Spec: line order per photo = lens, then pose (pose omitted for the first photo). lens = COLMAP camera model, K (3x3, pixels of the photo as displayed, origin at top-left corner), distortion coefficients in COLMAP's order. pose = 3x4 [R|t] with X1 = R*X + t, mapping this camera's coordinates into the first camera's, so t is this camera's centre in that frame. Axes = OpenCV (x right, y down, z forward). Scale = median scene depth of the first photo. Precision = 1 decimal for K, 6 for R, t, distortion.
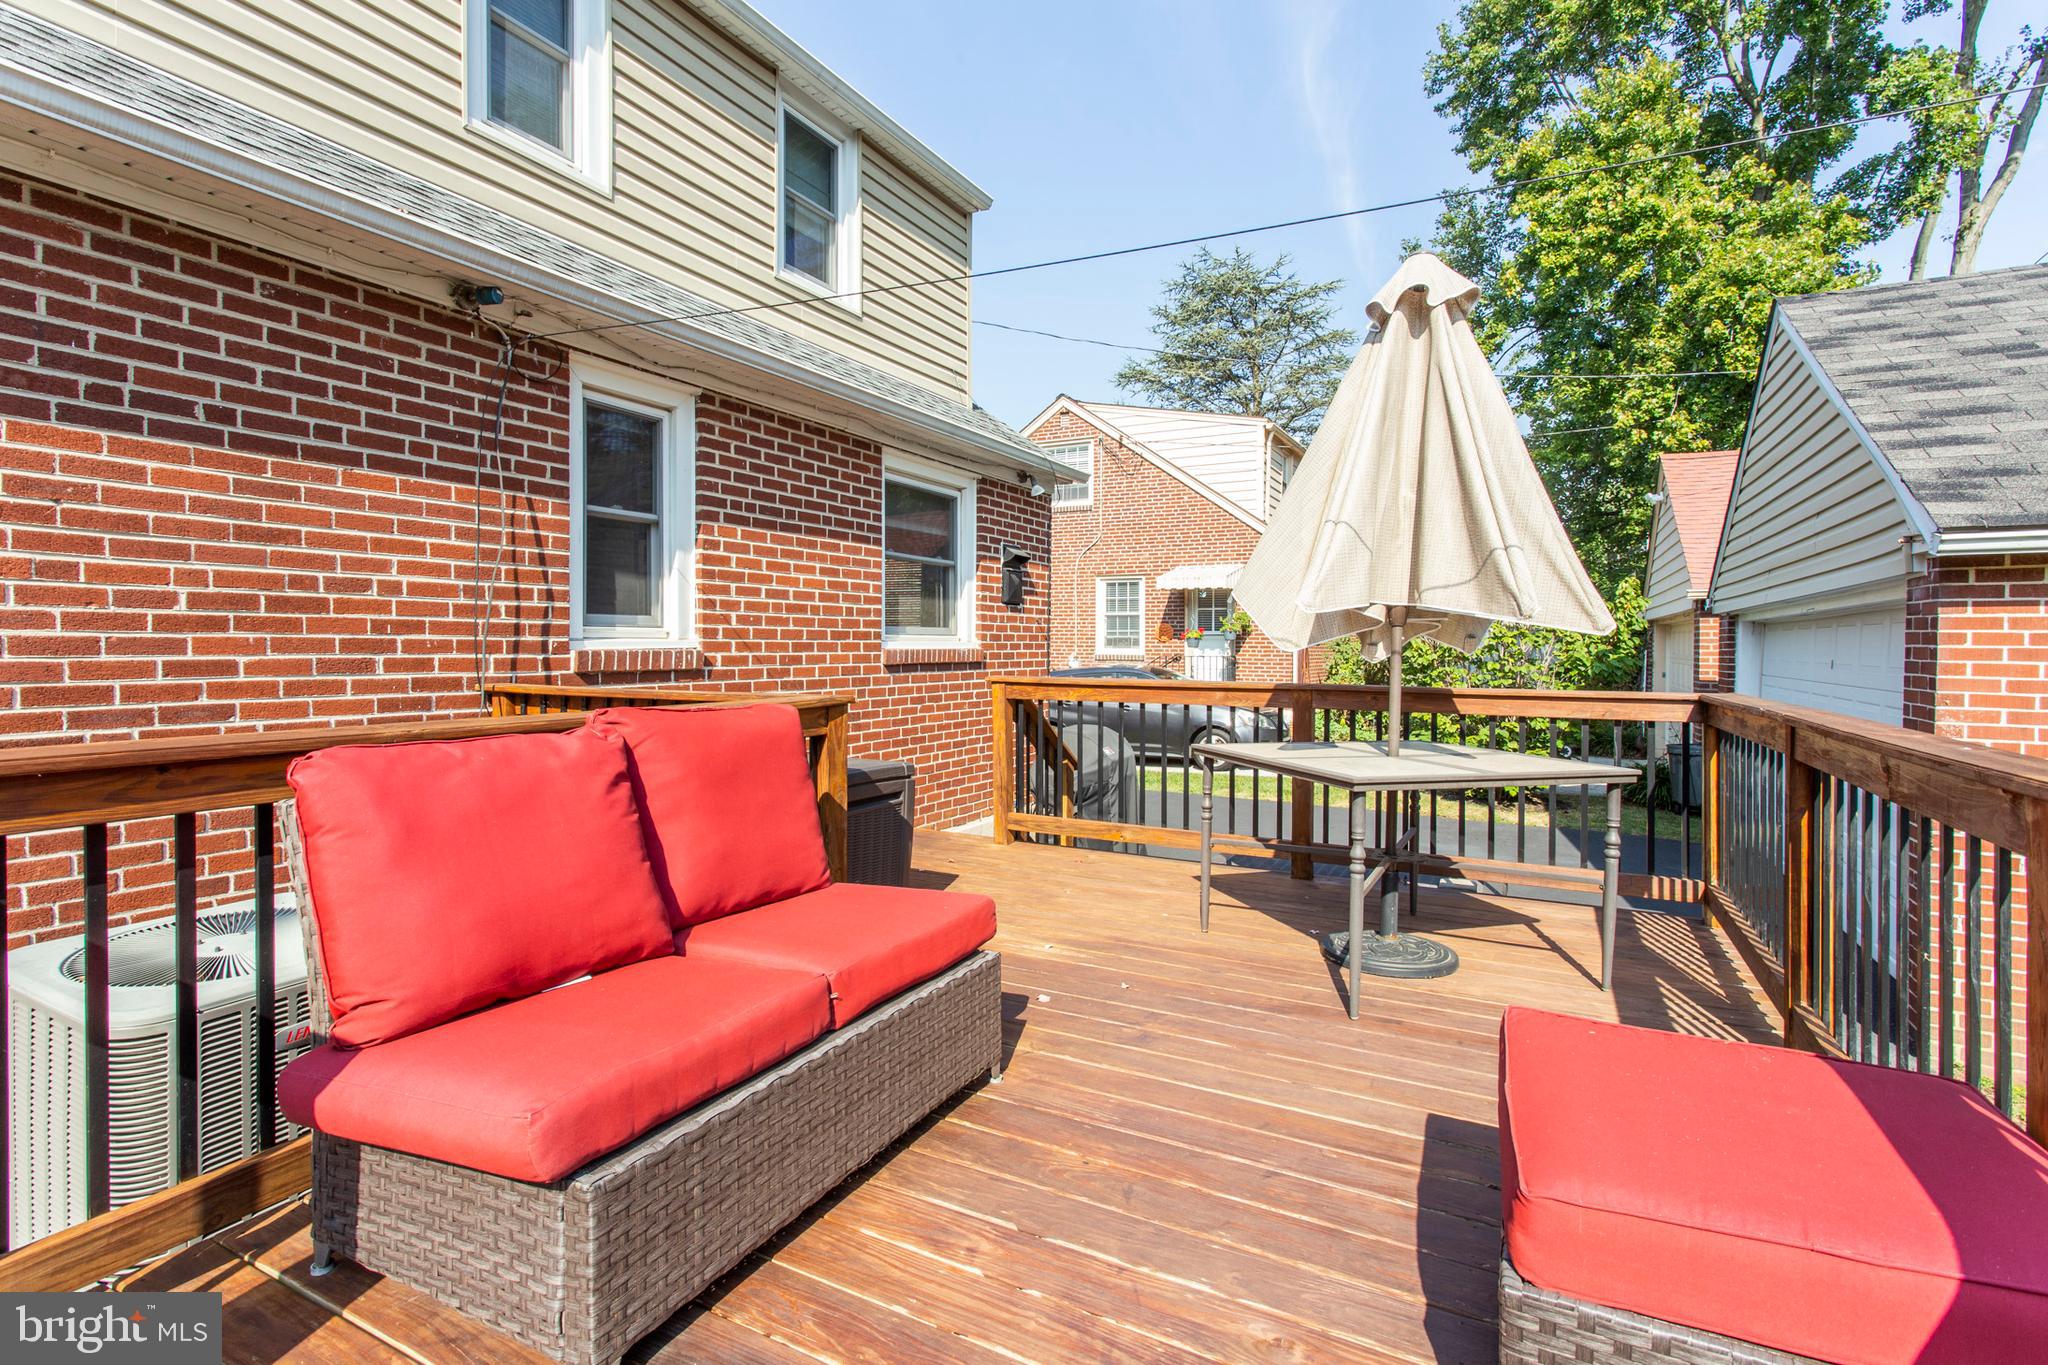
lens RADIAL K [[1007.2, 0, 1025.2], [0, 1007.2, 670.9], [0, 0, 1]] dist [-0.002413, 0.001905]
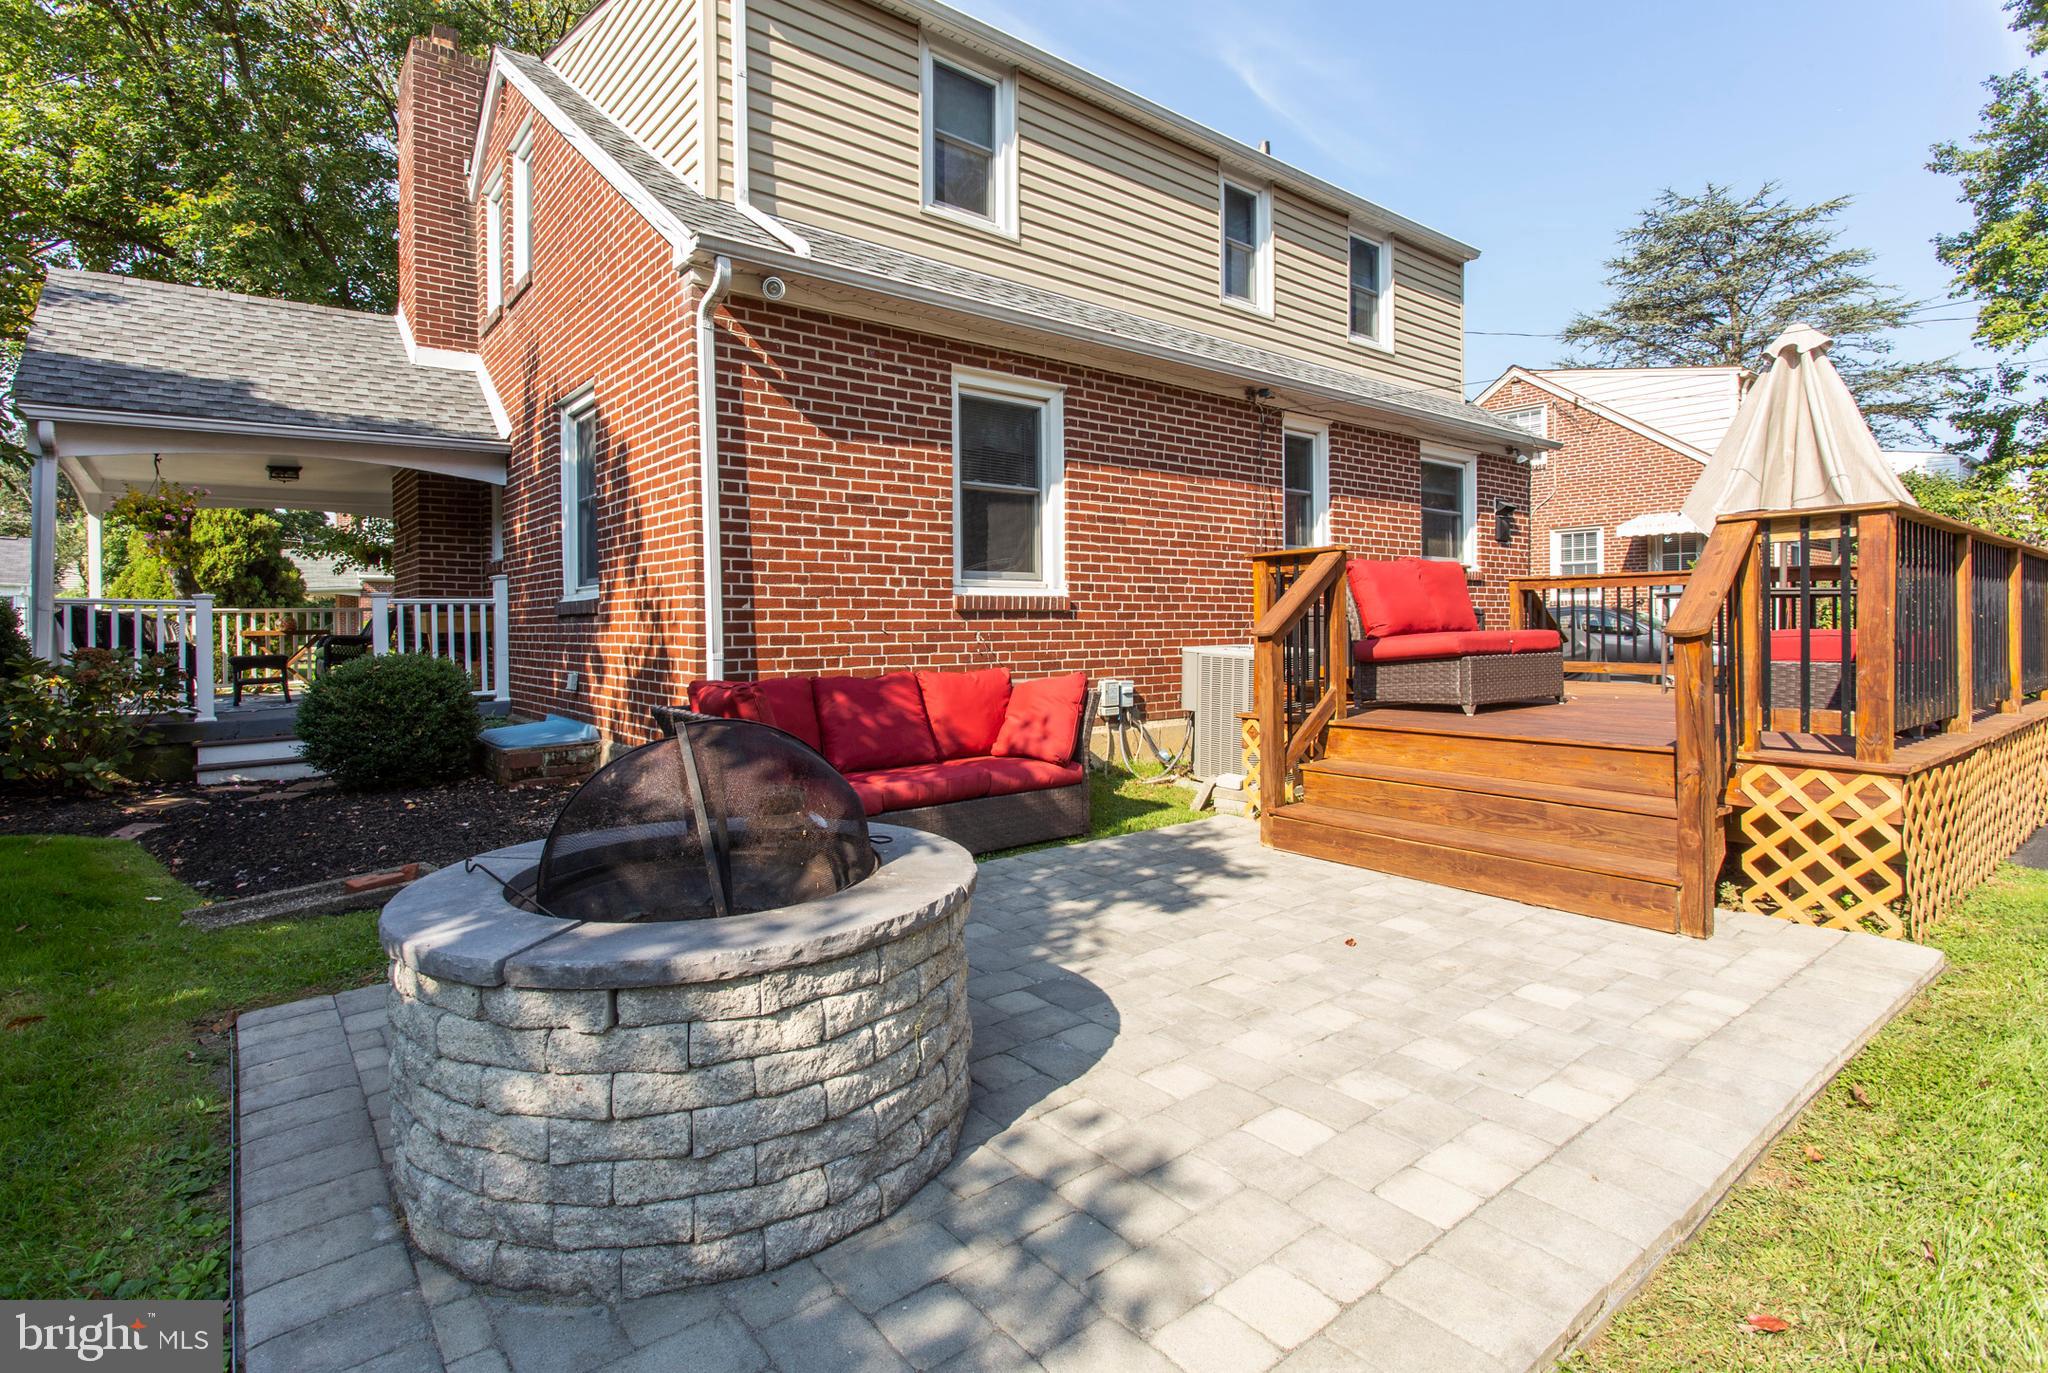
lens RADIAL K [[1007.2, 0, 975.8], [0, 1007.2, 636.5], [0, 0, 1]] dist [-0.002413, 0.001905]
pose [[0.908395, -0.004843, -0.418086, -0.092342], [-0.000346, 0.999924, -0.012335, 0.082643], [0.418114, 0.011350, 0.908324, -0.571301]]
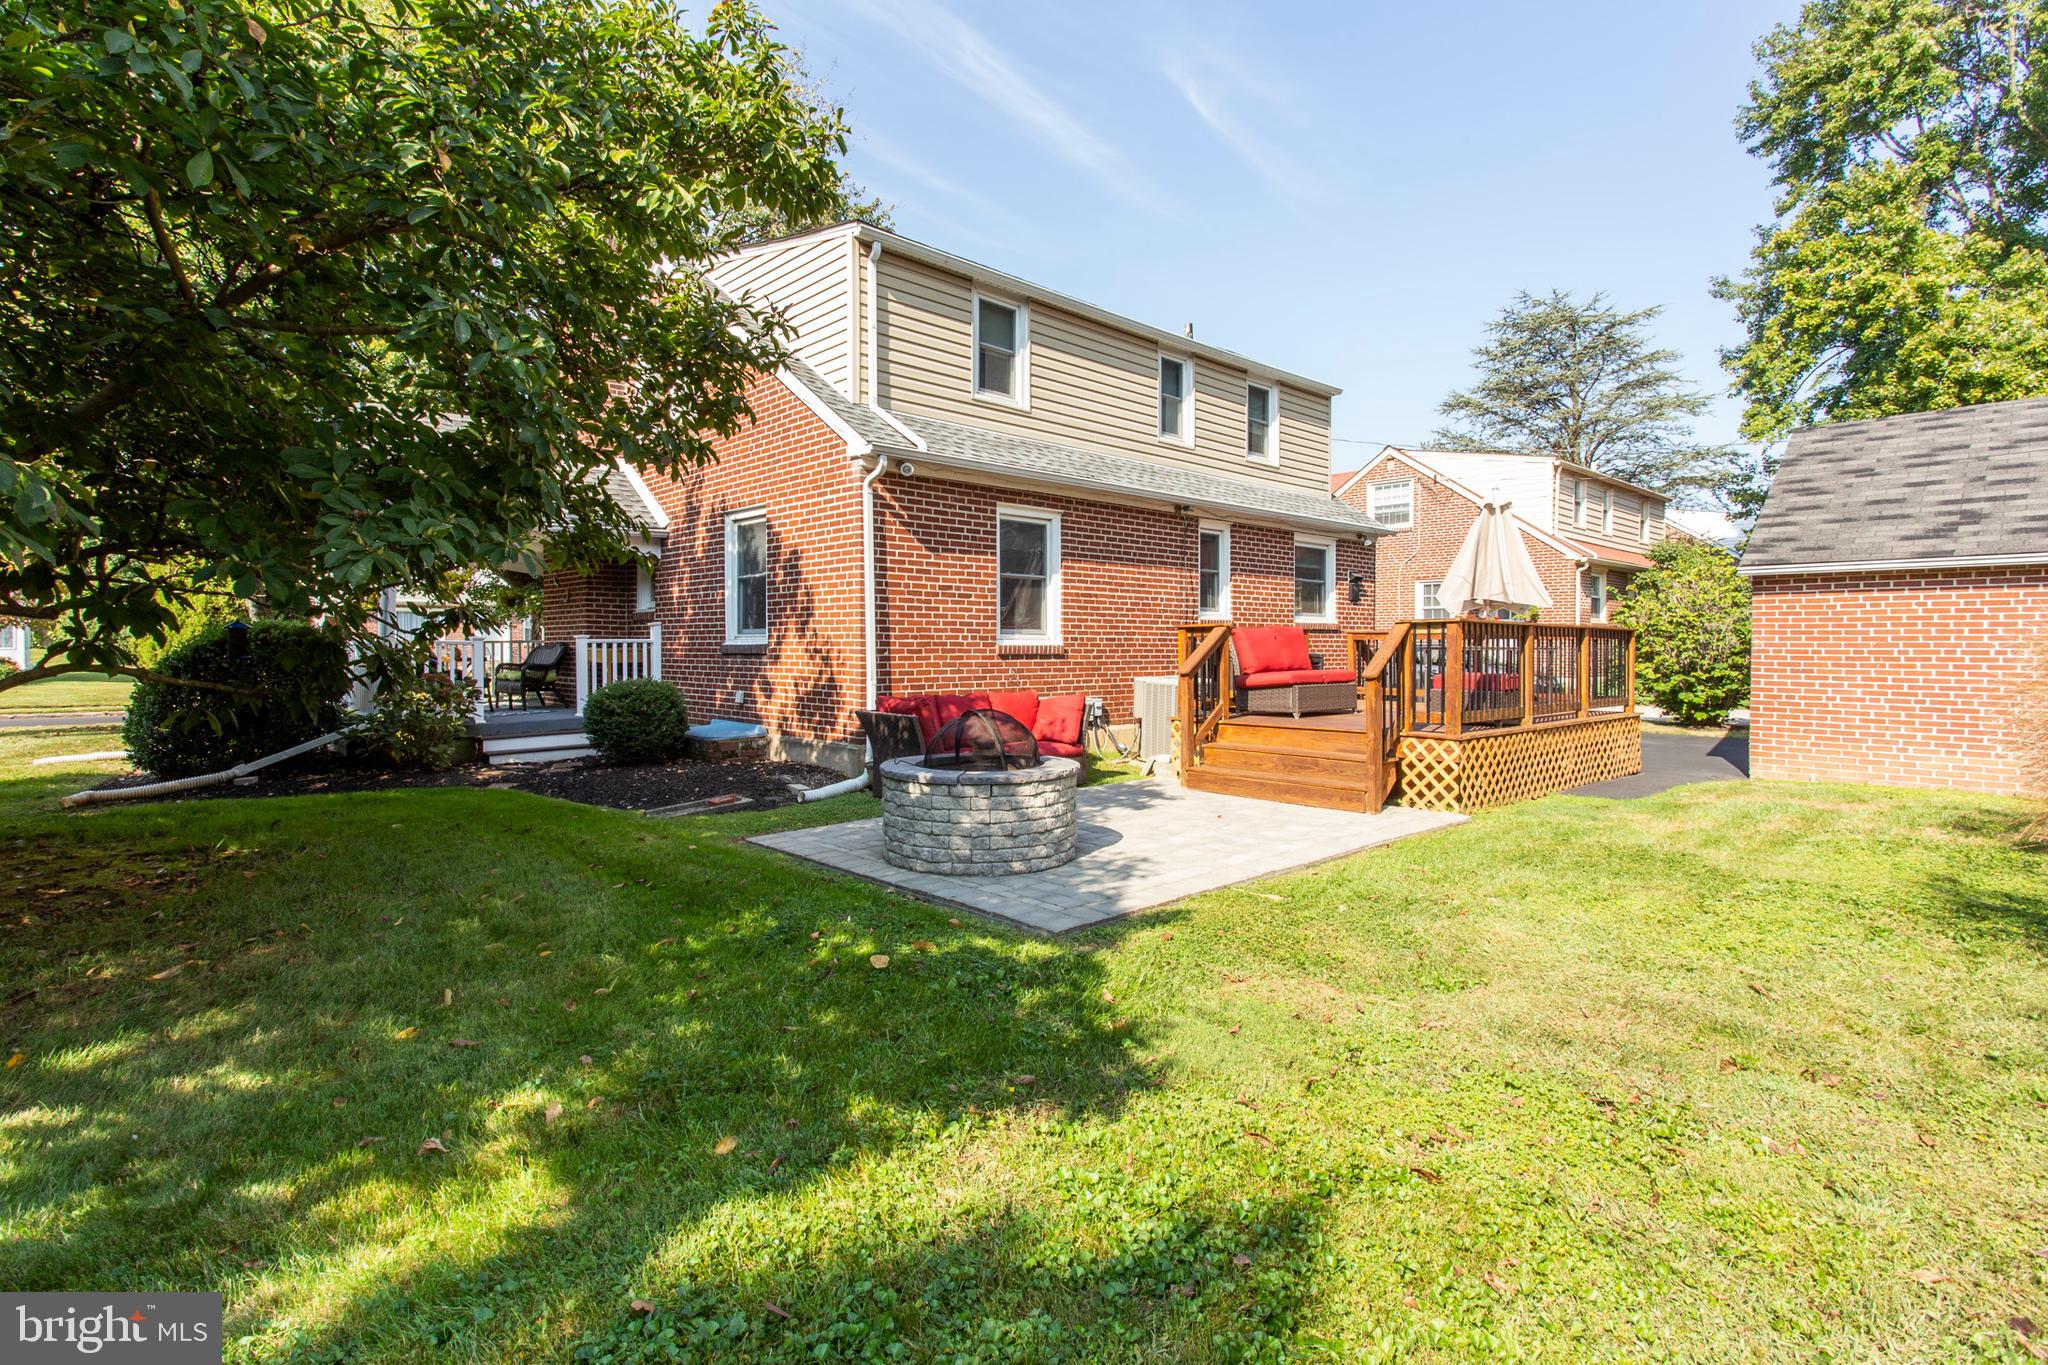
lens RADIAL K [[1007.2, 0, 991.7], [0, 1007.2, 653.0], [0, 0, 1]] dist [-0.002413, 0.001905]
pose [[0.940373, 0.001312, -0.340141, -0.008999], [-0.007687, 0.999819, -0.017397, 0.072727], [0.340057, 0.018974, 0.940213, -1.067799]]
